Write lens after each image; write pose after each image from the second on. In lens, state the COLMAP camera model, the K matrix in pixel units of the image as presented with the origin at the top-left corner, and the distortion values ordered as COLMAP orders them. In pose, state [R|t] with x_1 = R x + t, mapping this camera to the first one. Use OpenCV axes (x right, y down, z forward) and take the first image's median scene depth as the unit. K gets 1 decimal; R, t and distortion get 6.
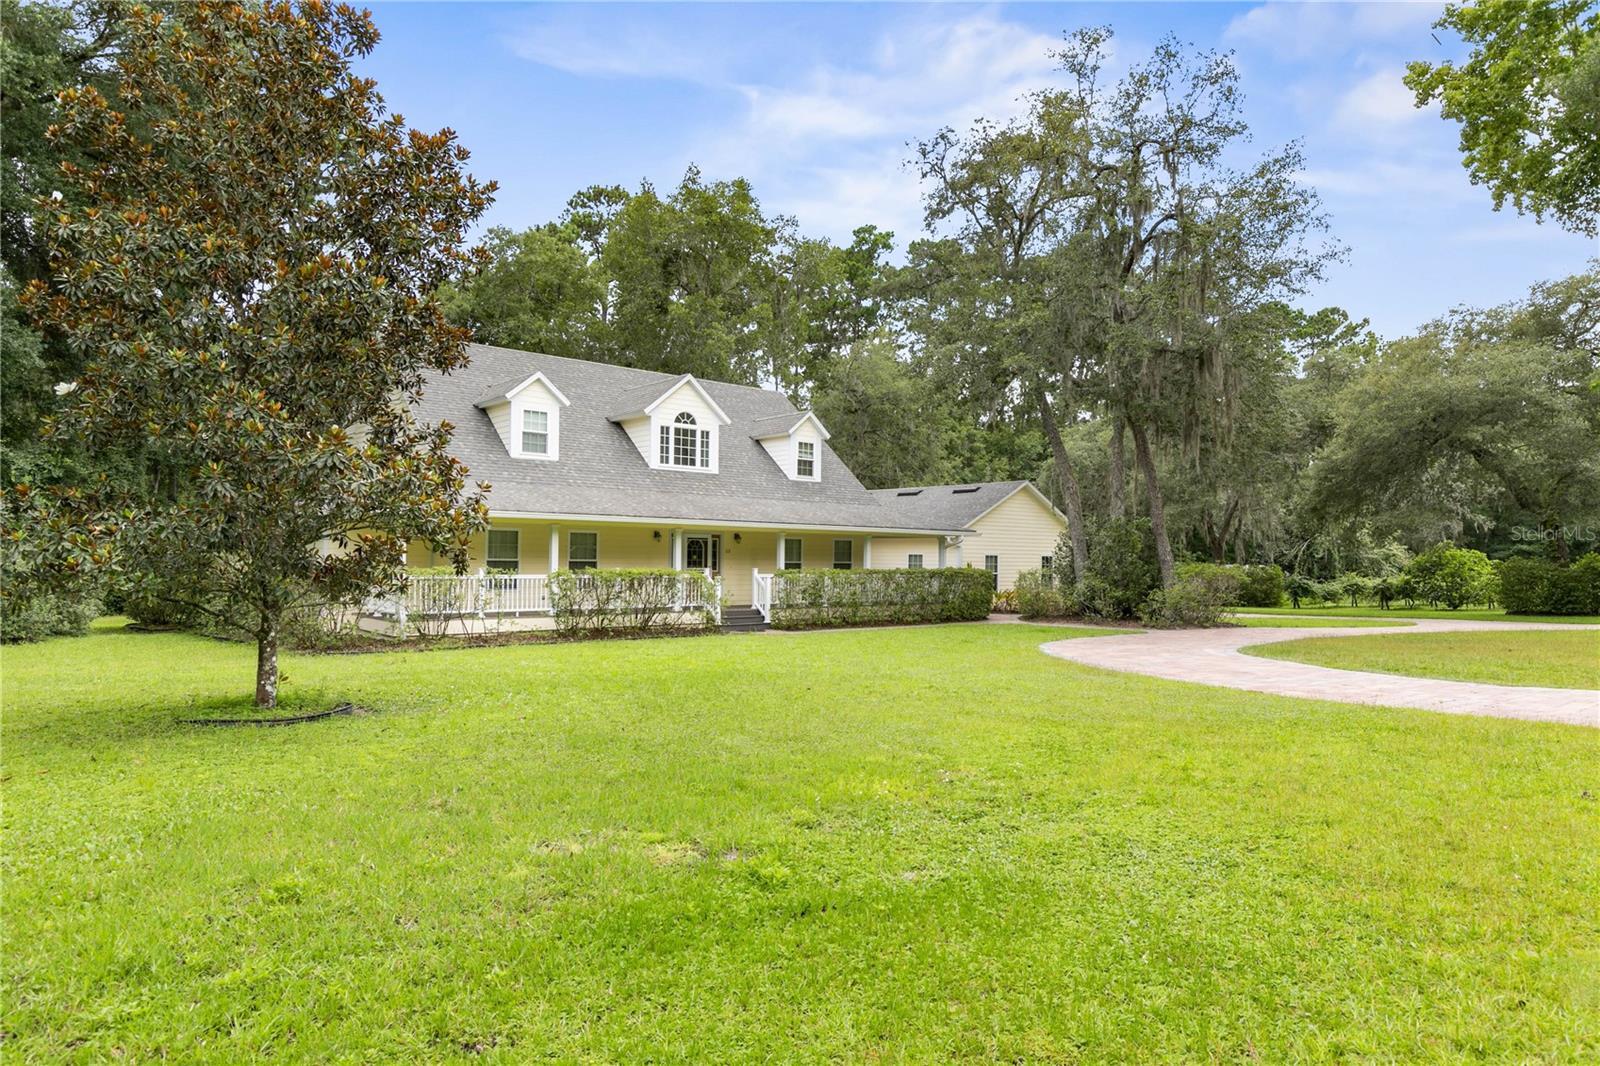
lens RADIAL K [[912.1, 0, 796.8], [0, 912.1, 557.2], [0, 0, 1]] dist [-0.003882, -0.000318]
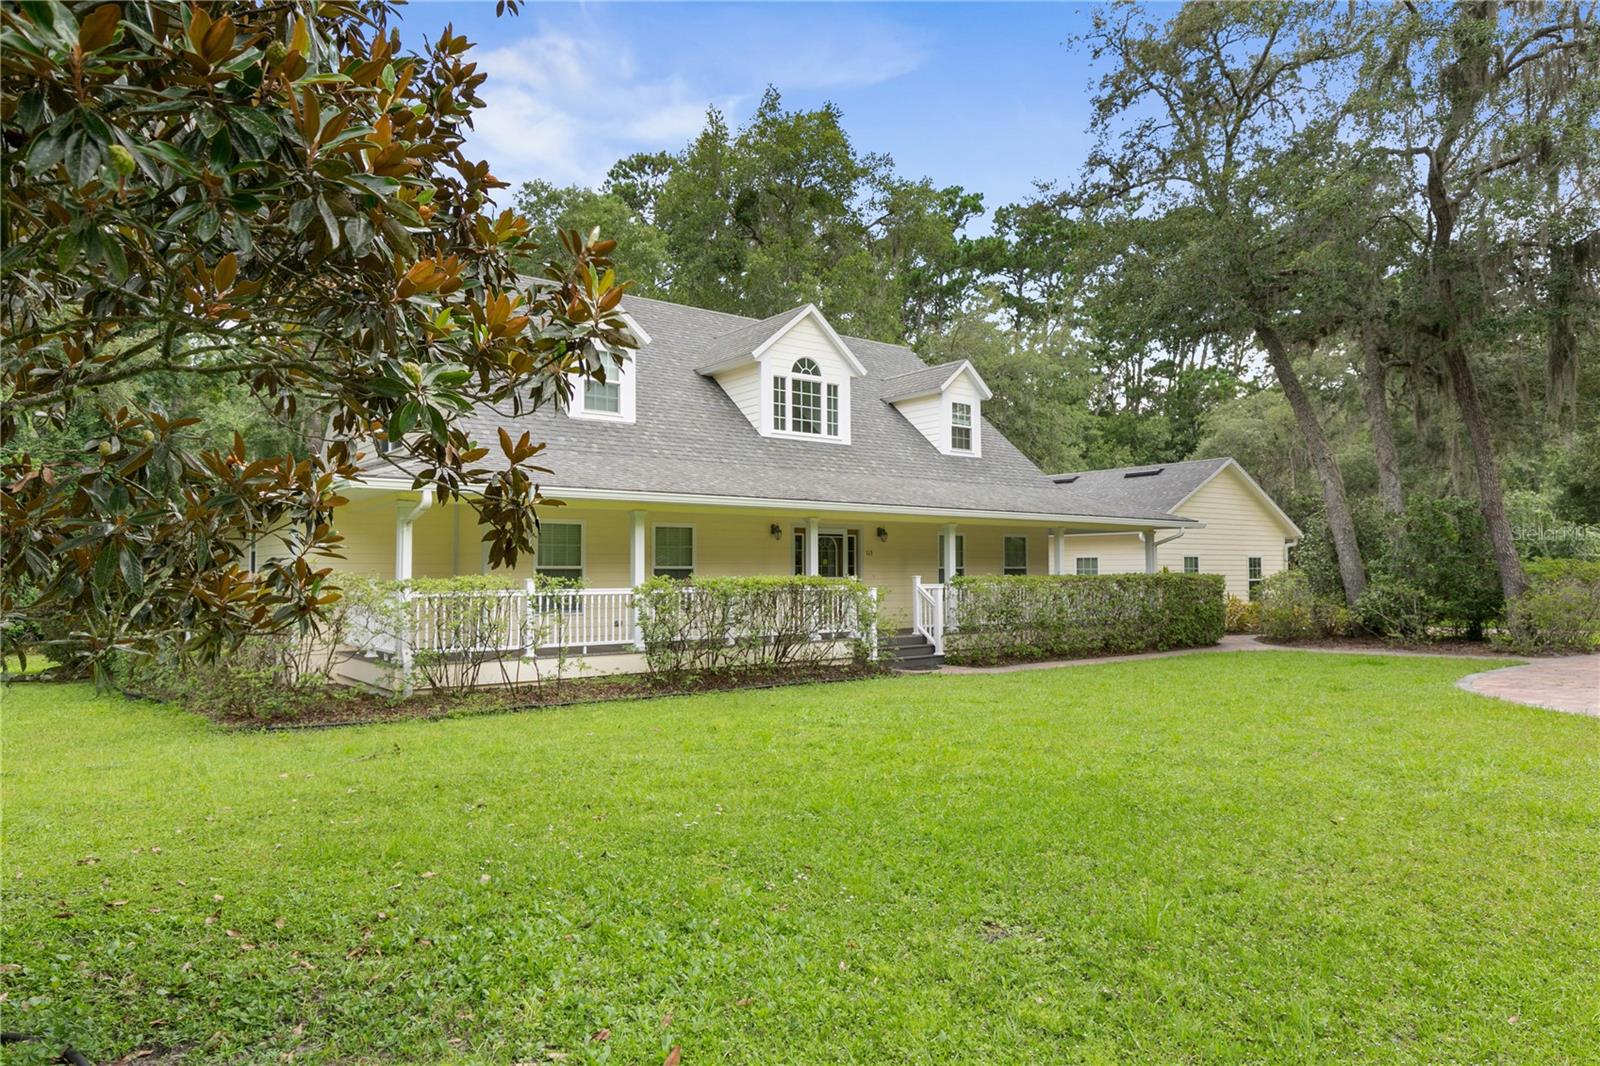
lens RADIAL K [[974.7, 0, 800.0], [0, 974.7, 533.0], [0, 0, 1]] dist [0.002325, 0.000439]
pose [[0.998853, -0.019780, -0.043595, -0.096488], [0.017883, 0.998895, -0.043468, 0.009950], [0.044407, 0.042639, 0.998103, 0.248296]]
